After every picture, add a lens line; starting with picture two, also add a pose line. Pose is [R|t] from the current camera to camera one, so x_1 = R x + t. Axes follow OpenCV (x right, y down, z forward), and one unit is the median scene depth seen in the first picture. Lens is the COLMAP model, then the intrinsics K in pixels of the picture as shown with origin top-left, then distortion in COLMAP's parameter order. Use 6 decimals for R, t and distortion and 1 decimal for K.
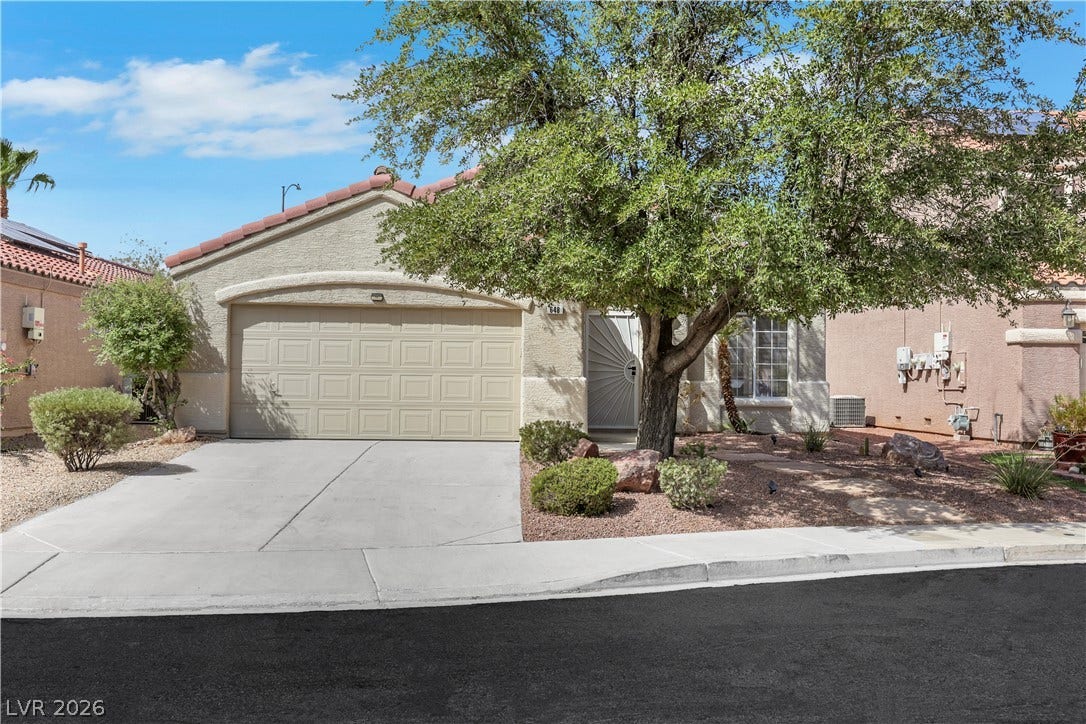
lens RADIAL K [[991.5, 0, 529.7], [0, 991.5, 360.9], [0, 0, 1]] dist [0.005074, 0.002760]
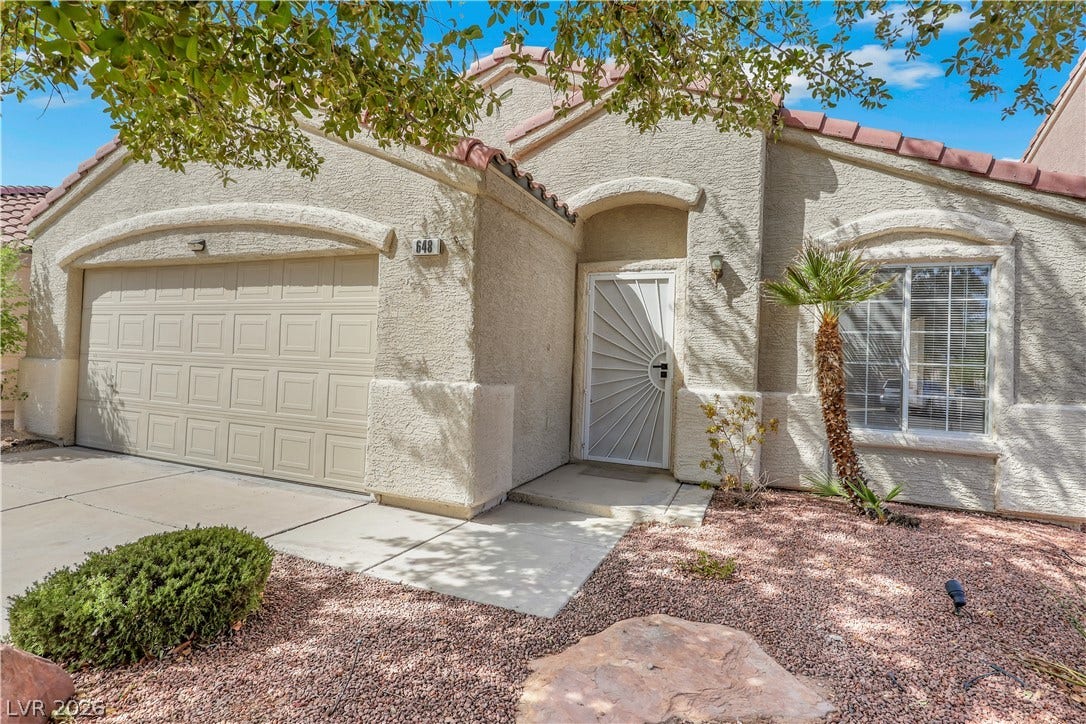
lens RADIAL K [[515.6, 0, 541.7], [0, 515.6, 356.9], [0, 0, 1]] dist [0.004230, 0.000540]
pose [[0.915146, 0.017703, -0.402733, 0.183952], [-0.017921, 0.999834, 0.003226, 0.002563], [0.402723, 0.004265, 0.915312, 0.779080]]
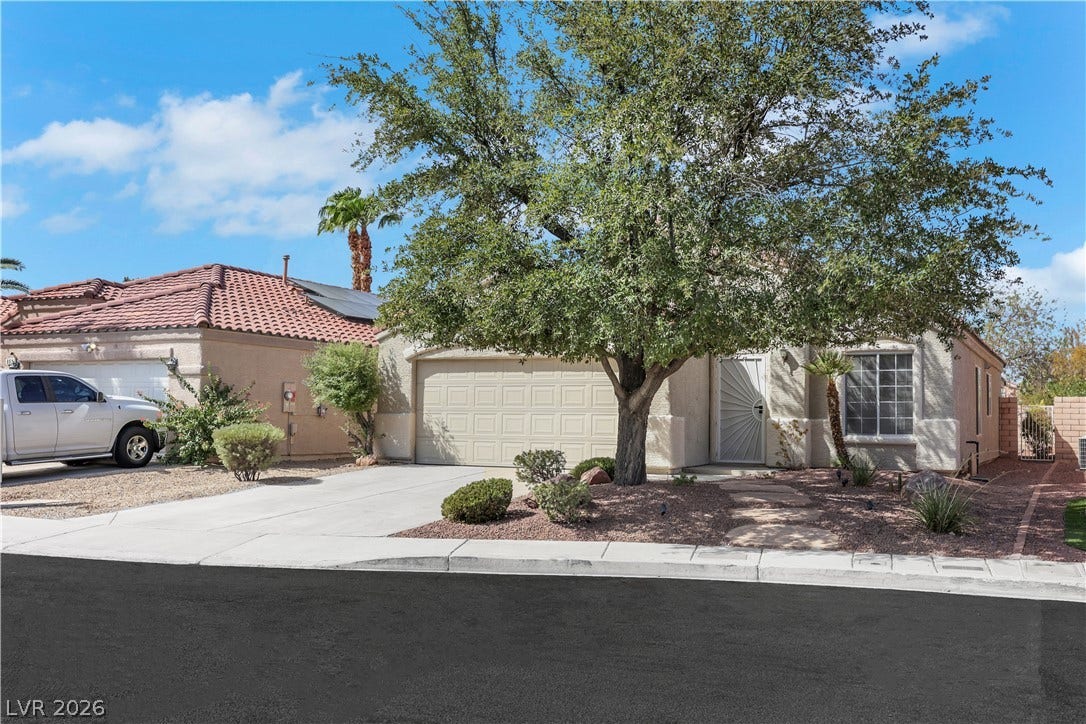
lens RADIAL K [[953.4, 0, 573.7], [0, 953.4, 380.1], [0, 0, 1]] dist [0.004250, -0.001734]
pose [[0.892800, -0.020788, -0.449973, 0.442184], [0.009228, 0.999569, -0.027869, 0.005544], [0.450358, 0.020729, 0.892607, -0.017887]]
